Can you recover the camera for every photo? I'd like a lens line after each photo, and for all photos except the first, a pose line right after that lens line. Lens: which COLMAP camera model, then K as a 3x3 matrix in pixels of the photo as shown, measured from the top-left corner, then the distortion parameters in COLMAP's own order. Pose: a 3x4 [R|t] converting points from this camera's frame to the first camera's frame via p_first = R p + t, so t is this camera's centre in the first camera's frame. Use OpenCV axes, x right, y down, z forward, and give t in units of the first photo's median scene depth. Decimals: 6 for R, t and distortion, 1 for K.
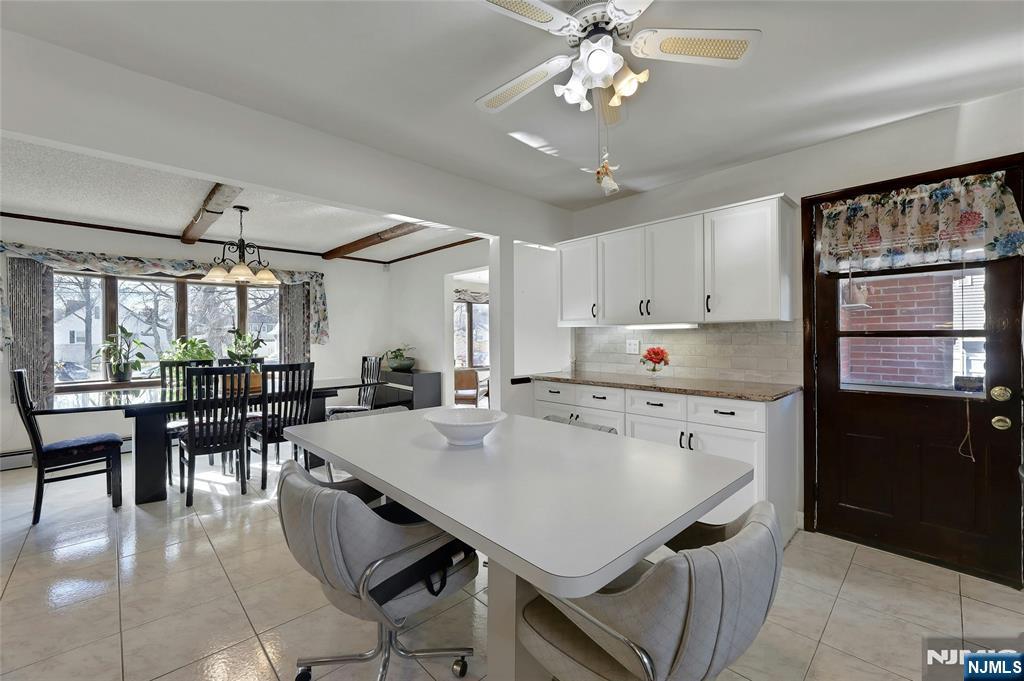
lens RADIAL K [[429.7, 0, 515.4], [0, 429.7, 337.5], [0, 0, 1]] dist [-0.001946, -0.000243]
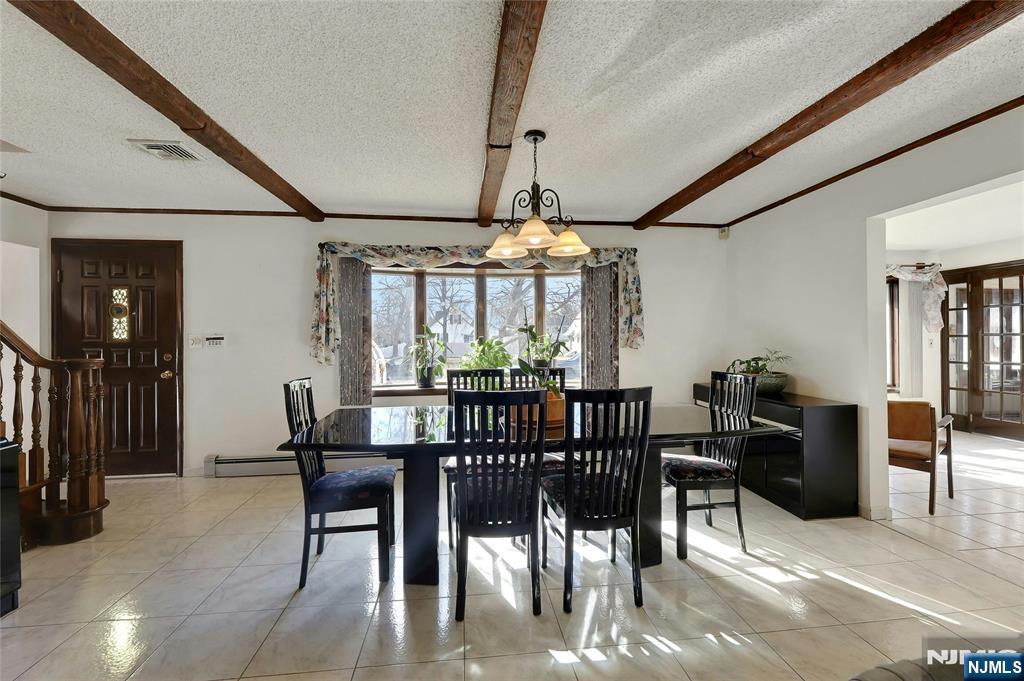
lens RADIAL K [[429.7, 0, 515.4], [0, 429.7, 337.5], [0, 0, 1]] dist [-0.001946, -0.000243]
pose [[0.807086, -0.000960, -0.590433, -0.238993], [0.000105, 0.999999, -0.001482, -0.001131], [0.590434, 0.001134, 0.807085, 0.390757]]
